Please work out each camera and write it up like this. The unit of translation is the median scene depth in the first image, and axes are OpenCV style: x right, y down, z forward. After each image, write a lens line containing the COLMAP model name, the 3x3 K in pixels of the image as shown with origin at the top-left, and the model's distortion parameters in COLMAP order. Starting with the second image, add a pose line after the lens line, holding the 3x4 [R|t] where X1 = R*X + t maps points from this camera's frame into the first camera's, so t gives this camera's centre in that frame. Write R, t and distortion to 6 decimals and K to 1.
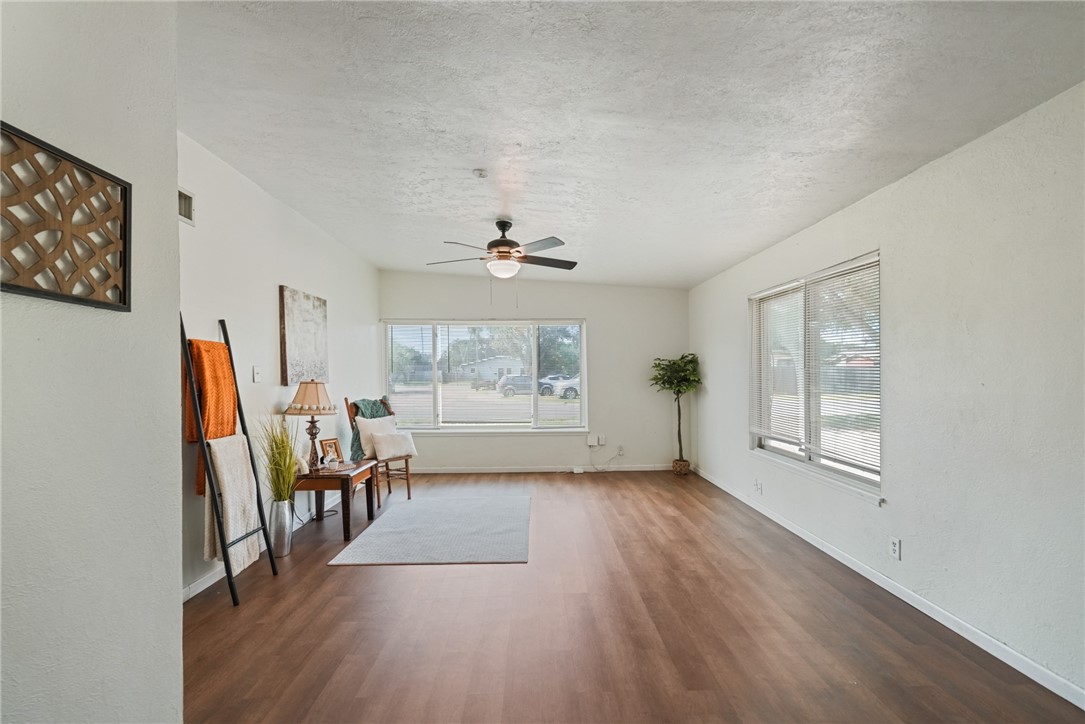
lens RADIAL K [[483.7, 0, 545.4], [0, 483.7, 382.6], [0, 0, 1]] dist [-0.002275, 0.001055]
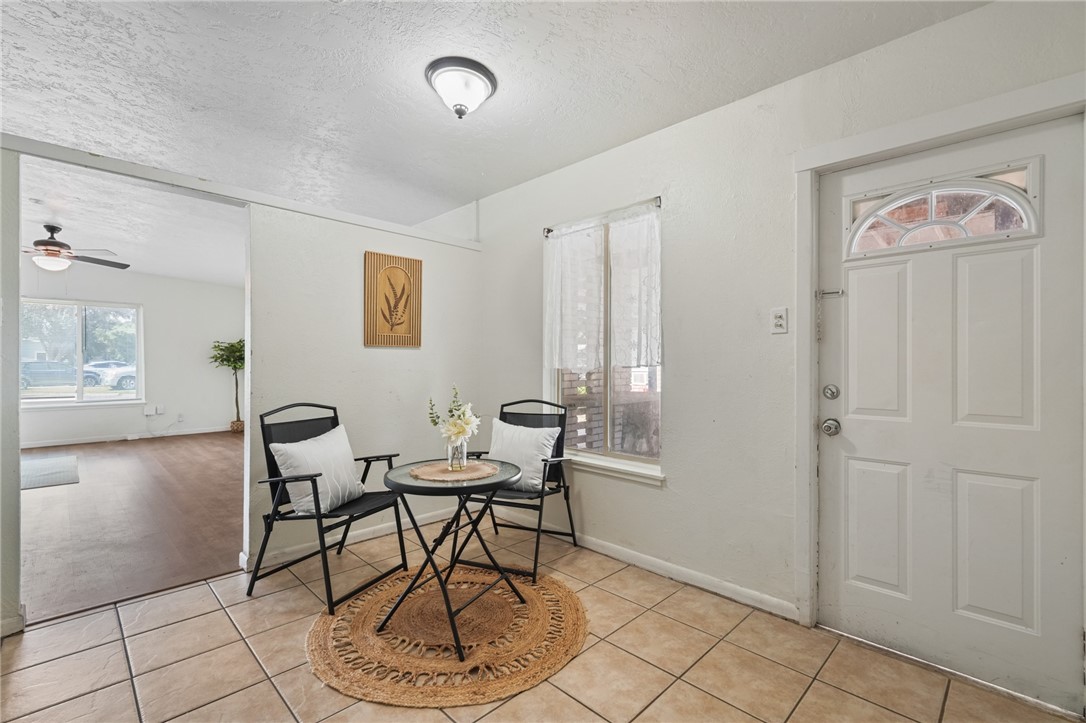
lens RADIAL K [[484.1, 0, 550.7], [0, 484.1, 366.2], [0, 0, 1]] dist [-0.002275, 0.001055]
pose [[0.719187, 0.004246, 0.694804, -0.025808], [0.005815, 0.999910, -0.012130, 0.055935], [-0.694792, 0.012764, 0.719097, -0.799927]]
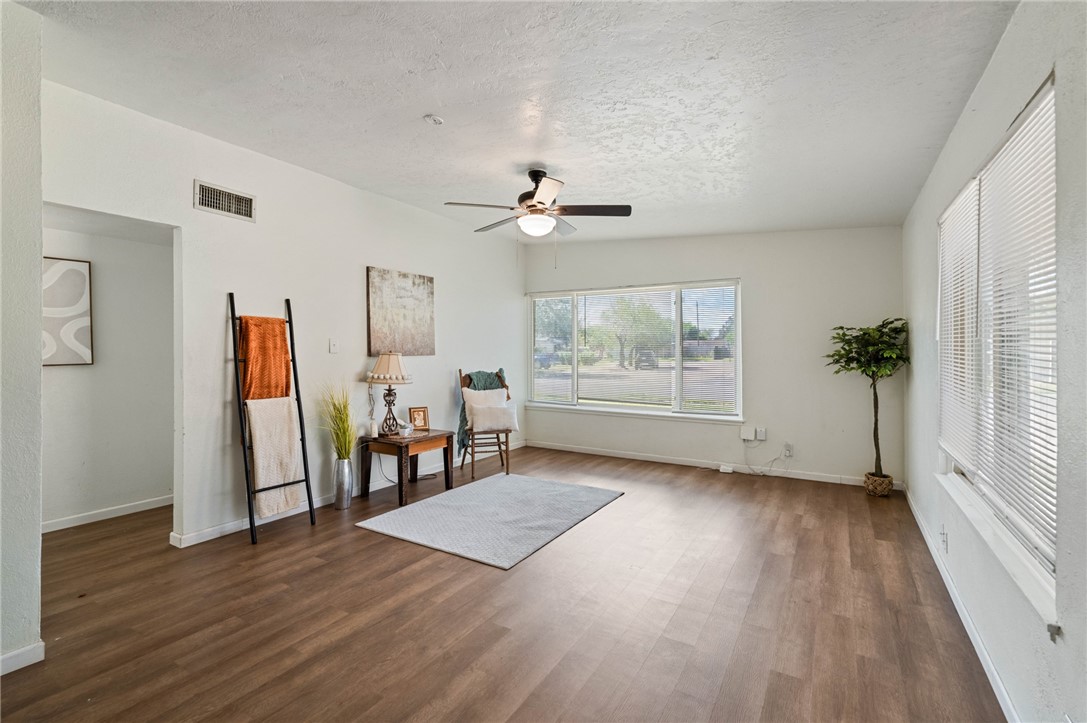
lens RADIAL K [[484.6, 0, 546.2], [0, 484.6, 354.3], [0, 0, 1]] dist [-0.002275, 0.001055]
pose [[0.844292, 0.011451, -0.535761, 0.396997], [-0.015225, 0.999881, -0.002622, -0.001465], [0.535667, 0.010371, 0.844365, 0.270854]]
